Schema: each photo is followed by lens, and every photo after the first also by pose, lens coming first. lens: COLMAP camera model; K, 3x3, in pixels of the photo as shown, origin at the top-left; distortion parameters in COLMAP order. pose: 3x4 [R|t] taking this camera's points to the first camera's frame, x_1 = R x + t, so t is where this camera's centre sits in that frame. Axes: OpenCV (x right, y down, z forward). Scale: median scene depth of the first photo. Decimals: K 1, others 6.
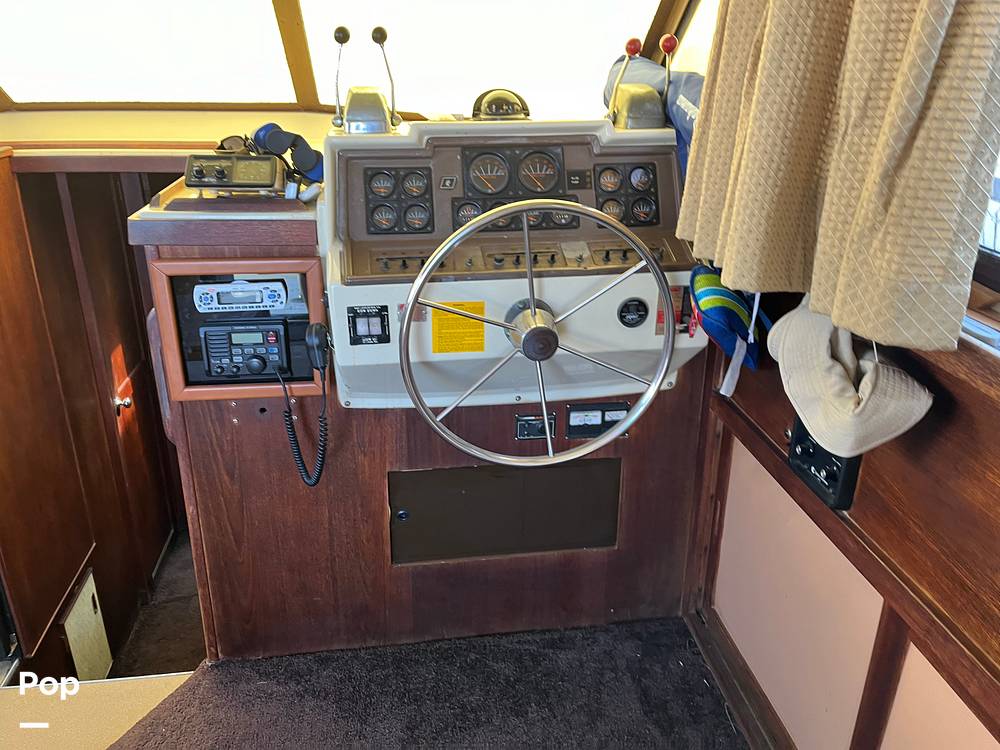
lens RADIAL K [[772.2, 0, 501.8], [0, 772.2, 372.1], [0, 0, 1]] dist [0.054177, -0.073247]
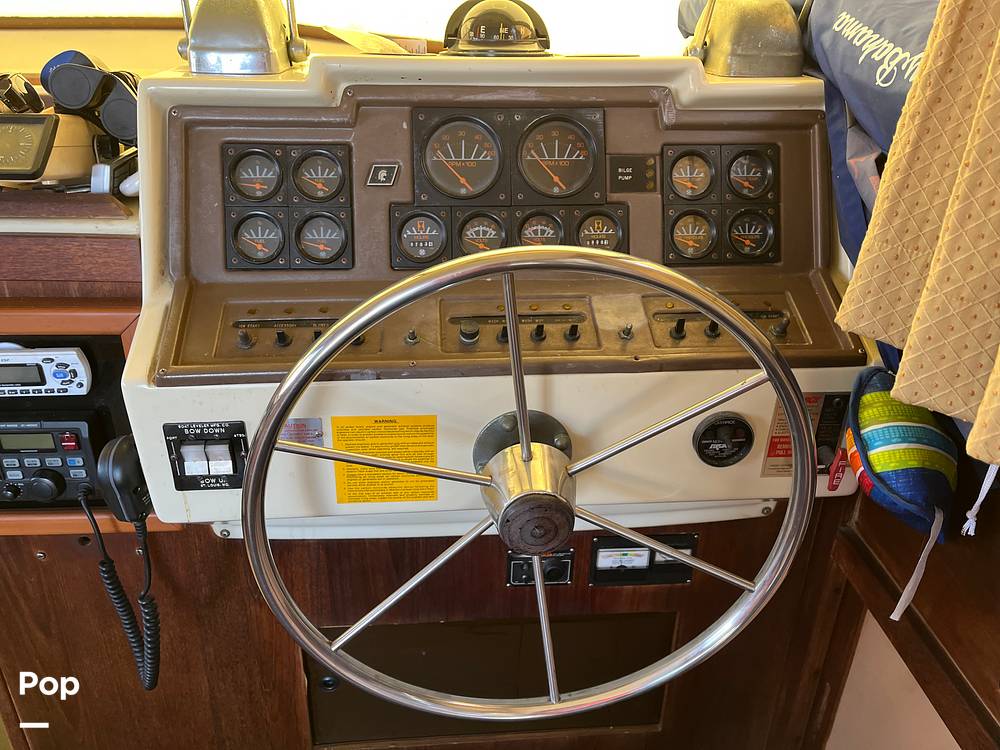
lens RADIAL K [[772.2, 0, 502.2], [0, 772.2, 377.9], [0, 0, 1]] dist [0.054177, -0.073247]
pose [[0.997770, 0.044200, -0.050023, 0.044285], [-0.039738, 0.995422, 0.086928, -0.155164], [0.053636, -0.084747, 0.994958, 0.465053]]
